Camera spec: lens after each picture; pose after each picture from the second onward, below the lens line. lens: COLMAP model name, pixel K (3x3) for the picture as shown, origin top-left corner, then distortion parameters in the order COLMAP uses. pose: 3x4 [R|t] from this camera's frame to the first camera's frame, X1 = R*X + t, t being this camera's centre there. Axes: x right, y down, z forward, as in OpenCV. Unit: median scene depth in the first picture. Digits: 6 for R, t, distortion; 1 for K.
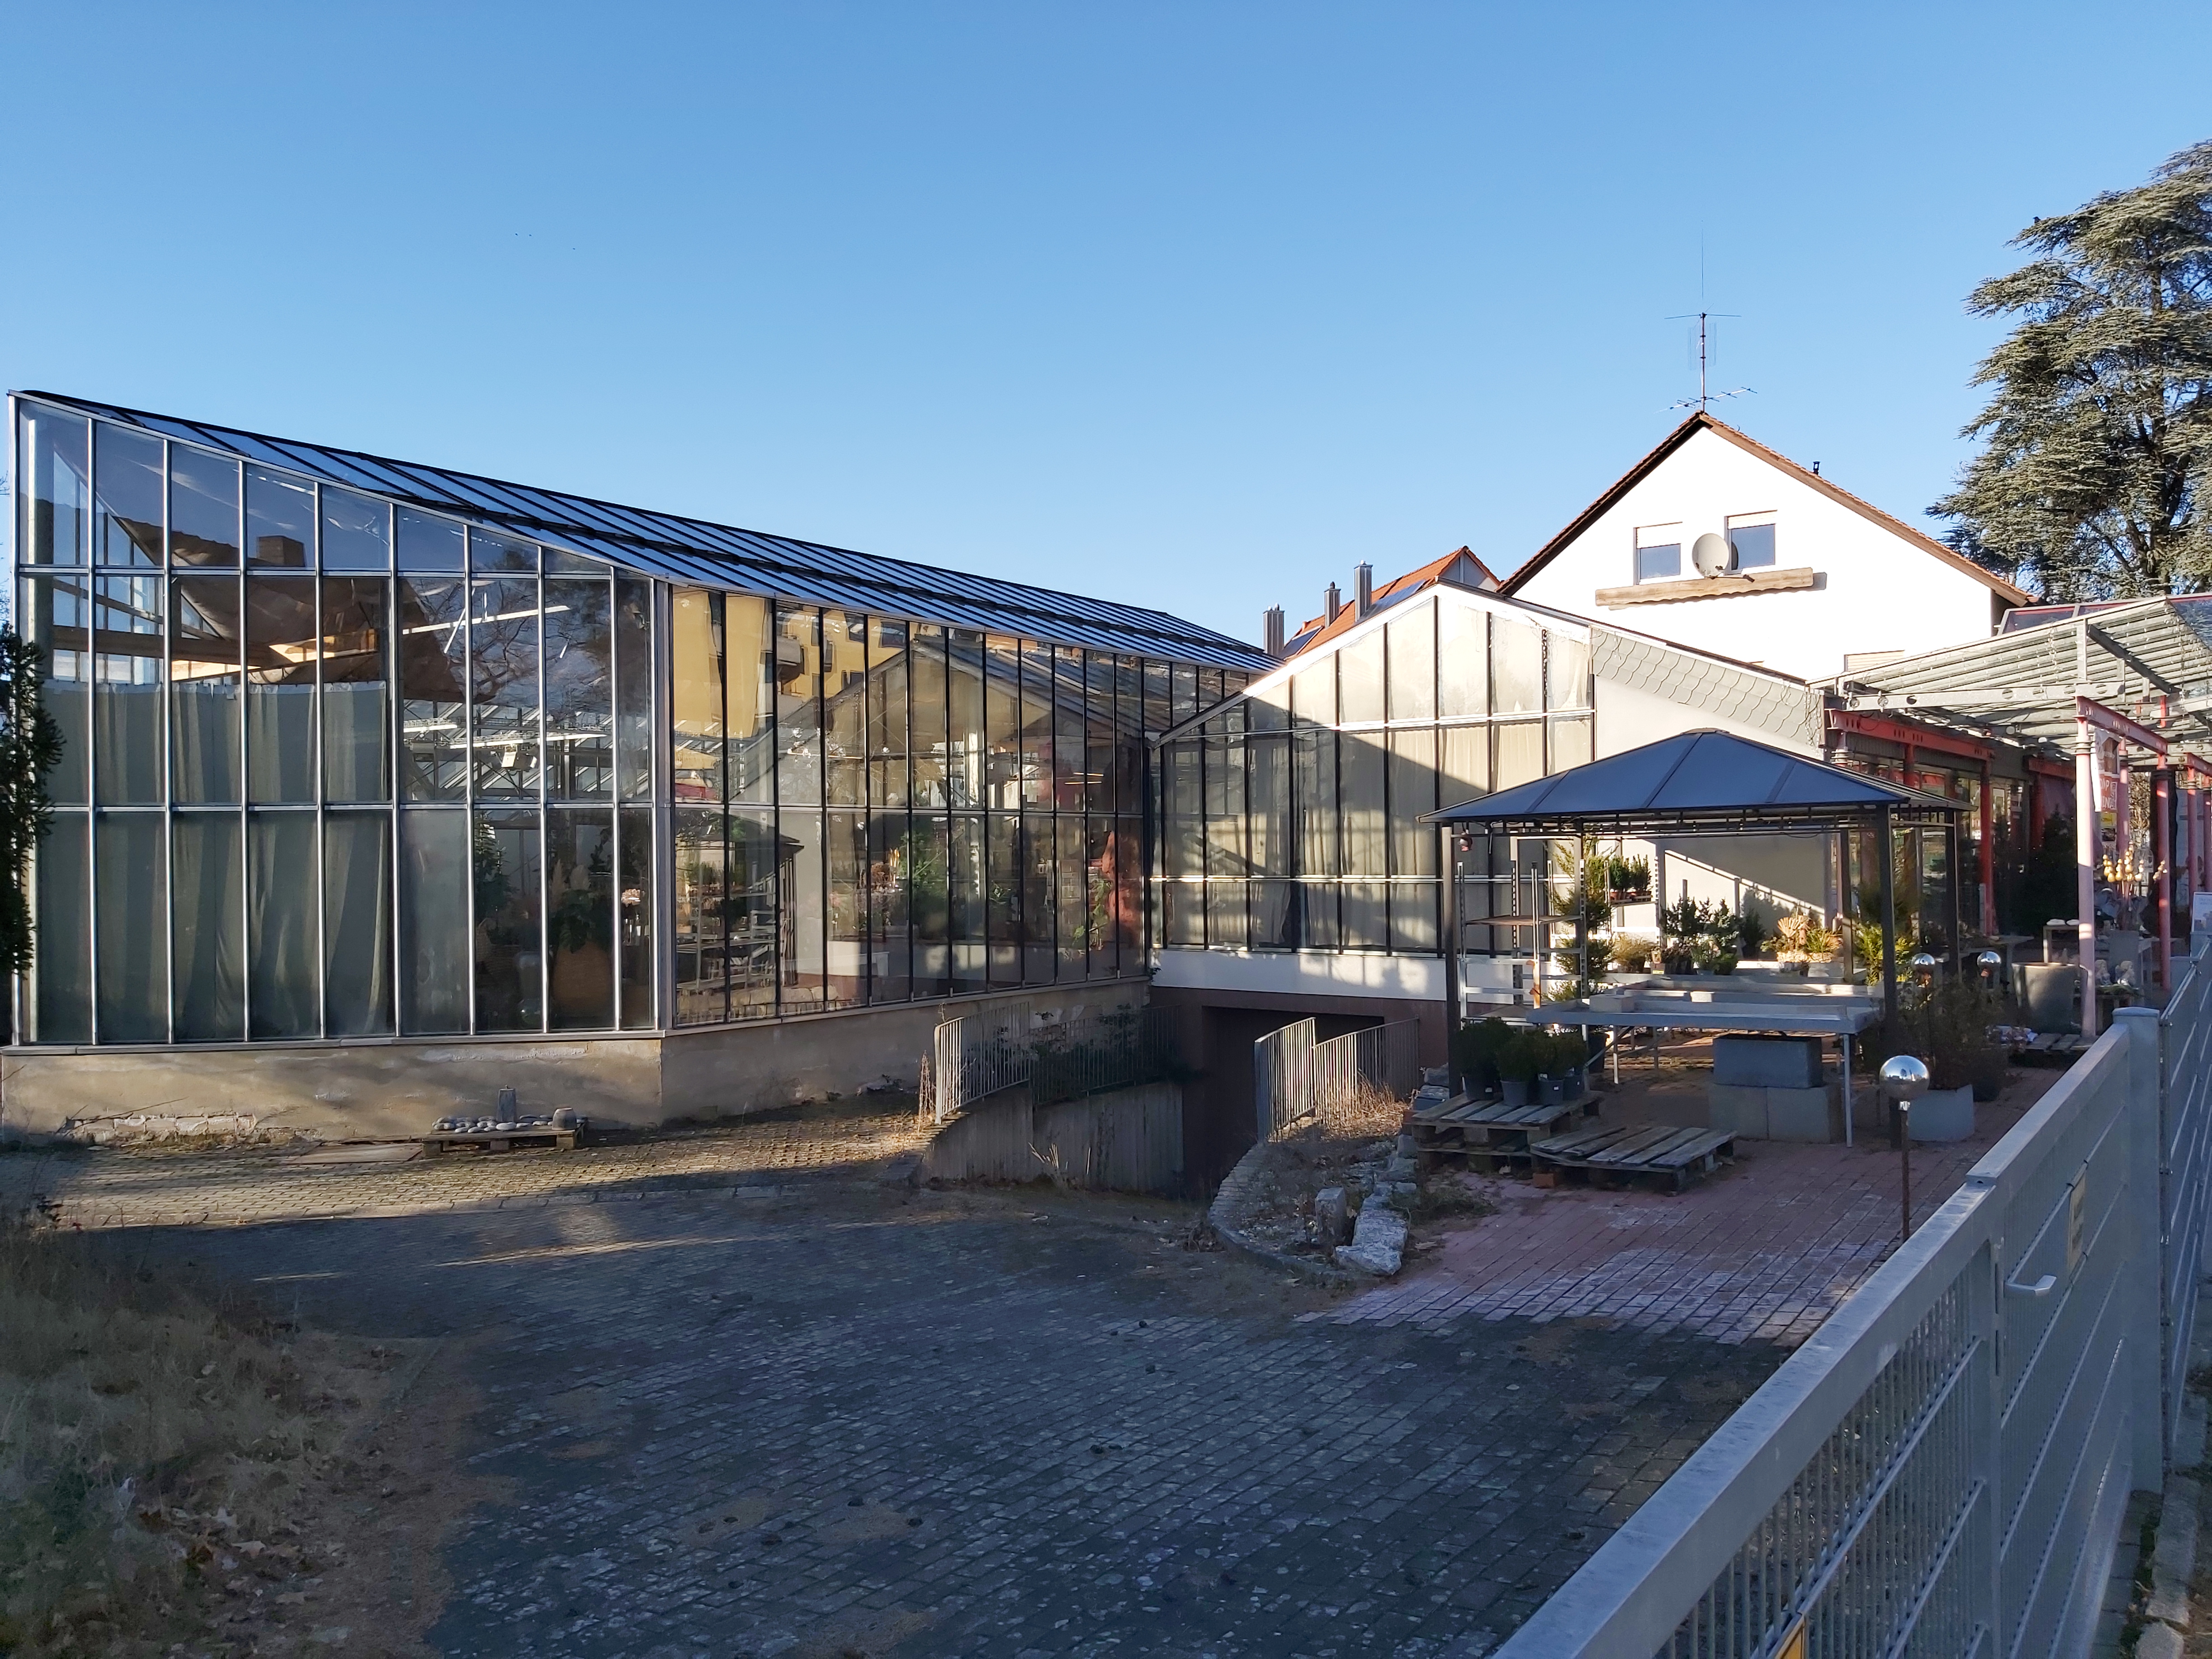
lens RADIAL K [[1677.9, 0, 1106.5], [0, 1677.9, 835.7], [0, 0, 1]] dist [0.004170, 0.001747]
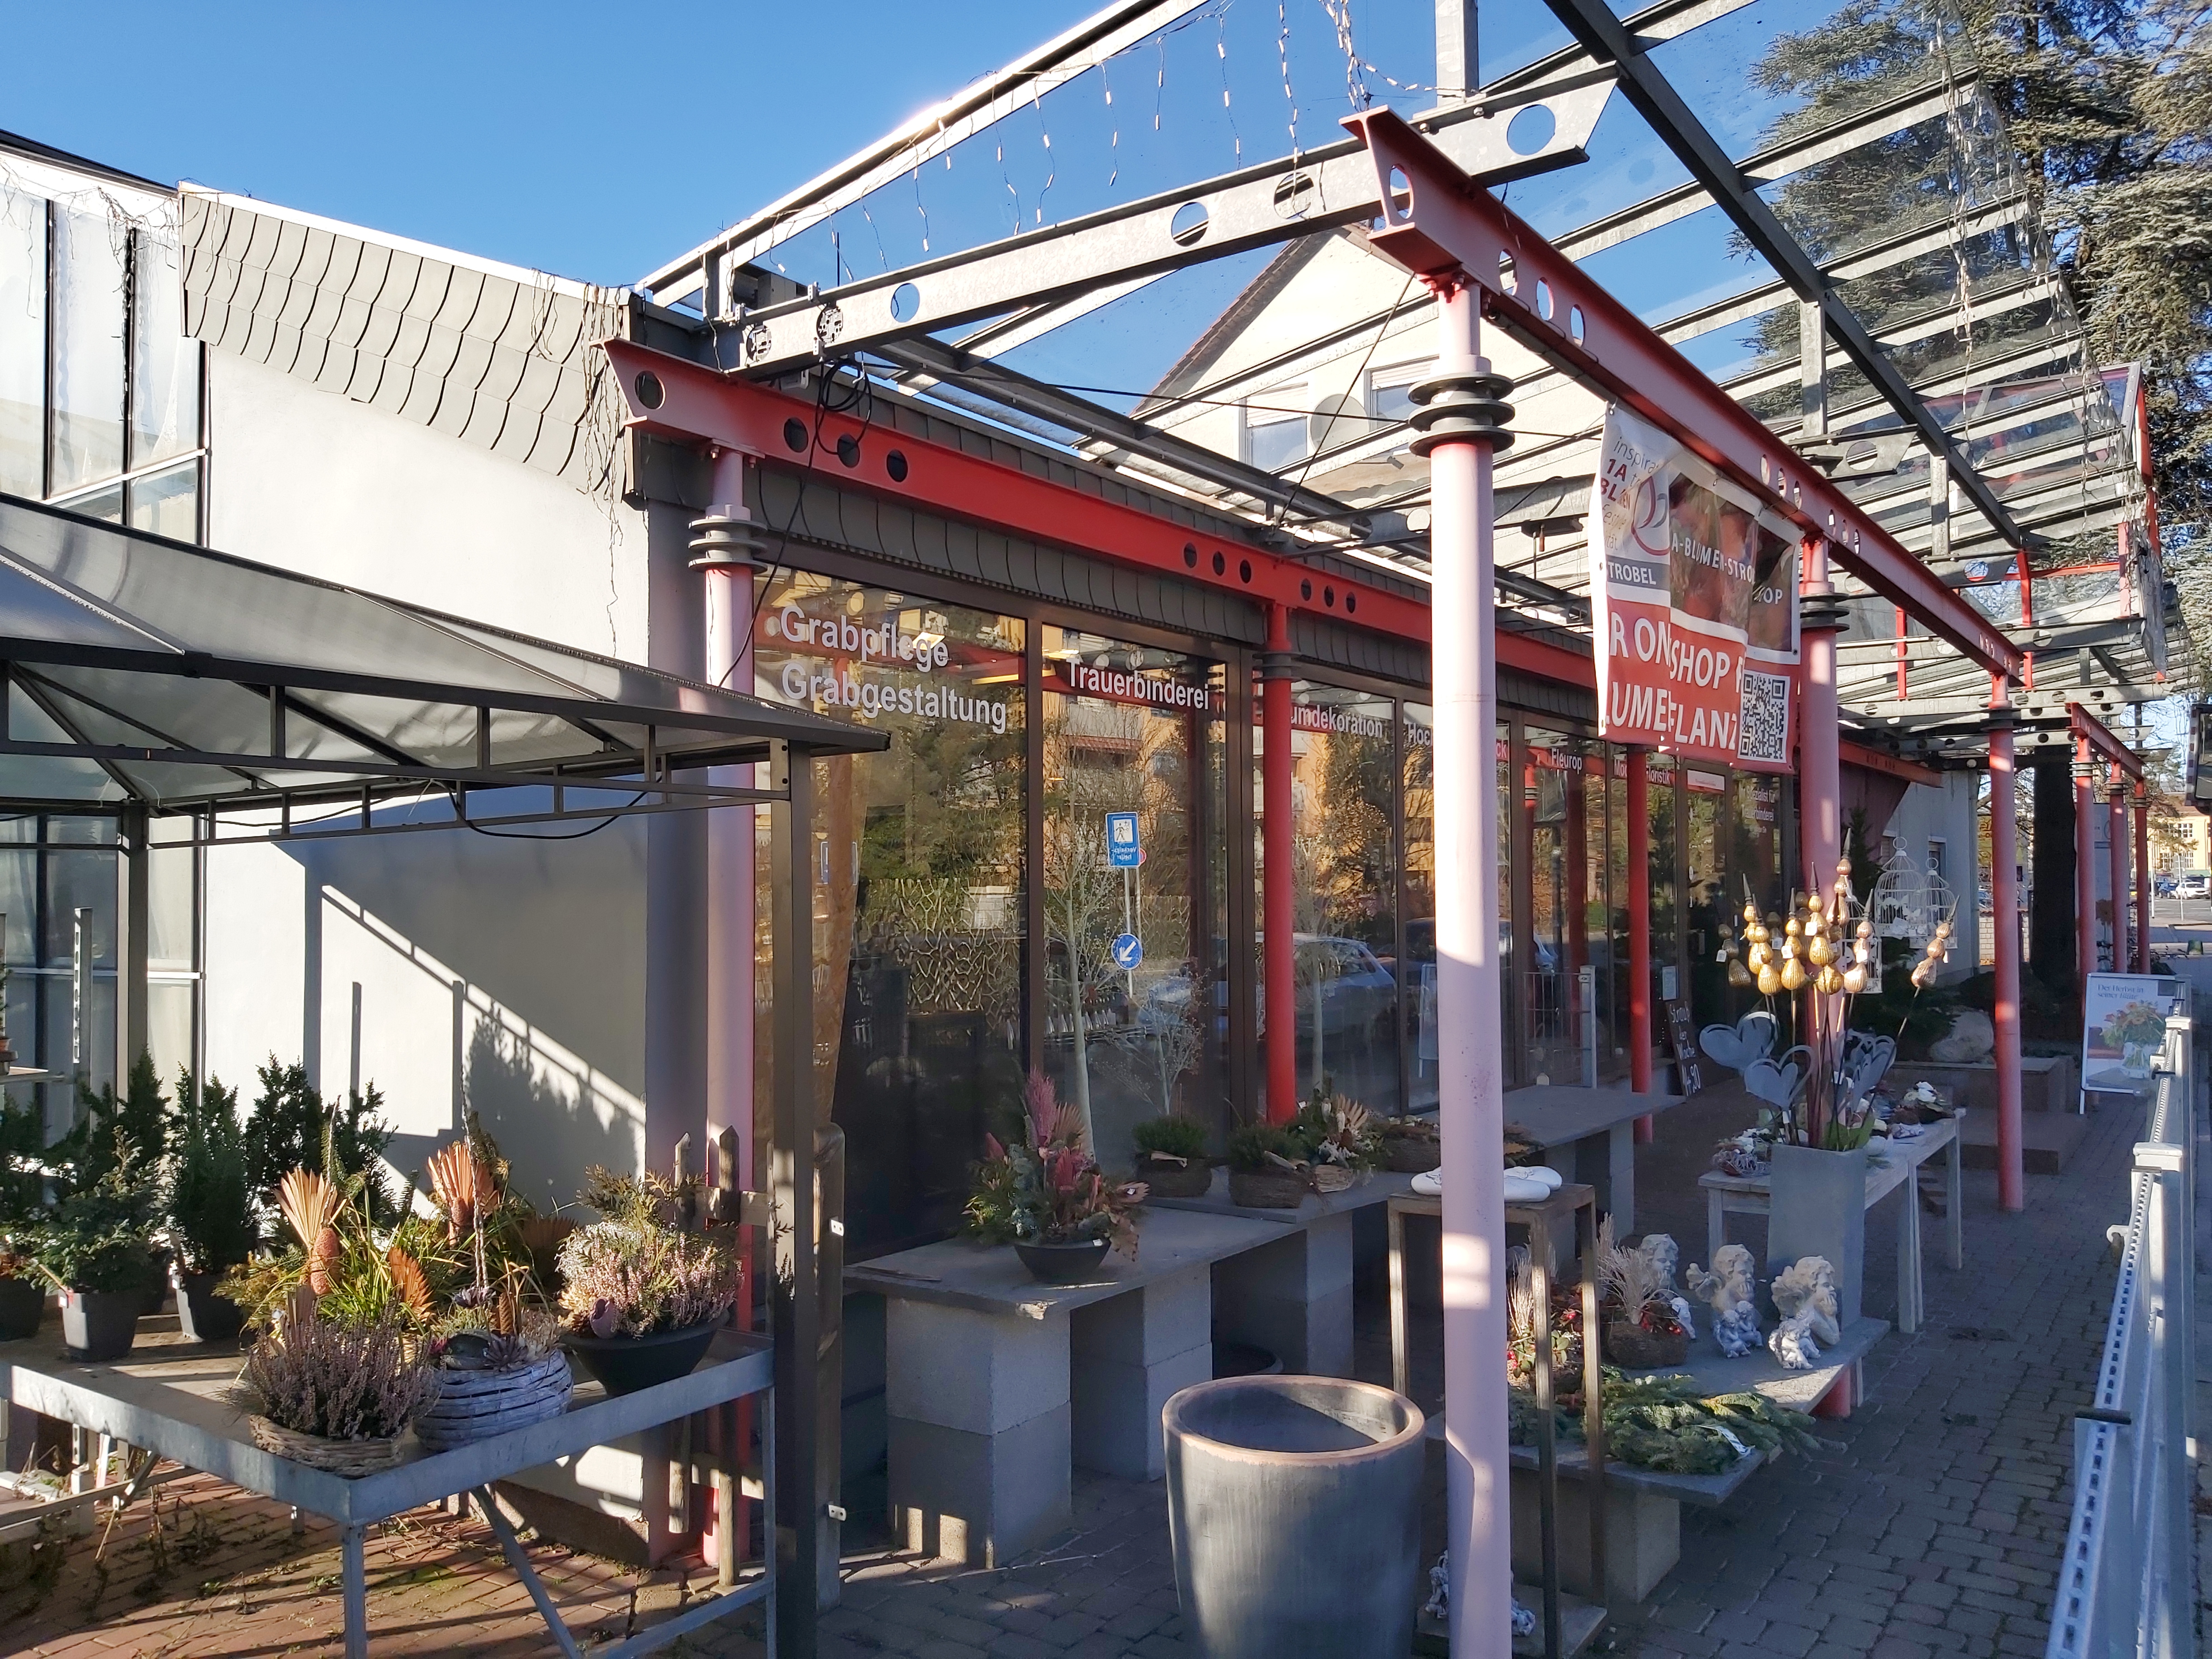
lens RADIAL K [[1677.9, 0, 1105.1], [0, 1677.9, 830.3], [0, 0, 1]] dist [0.004170, 0.001747]
pose [[0.999823, 0.003546, 0.018469, 0.470979], [-0.002851, 0.999292, -0.037517, 0.009364], [-0.018589, 0.037458, 0.999125, 0.693435]]
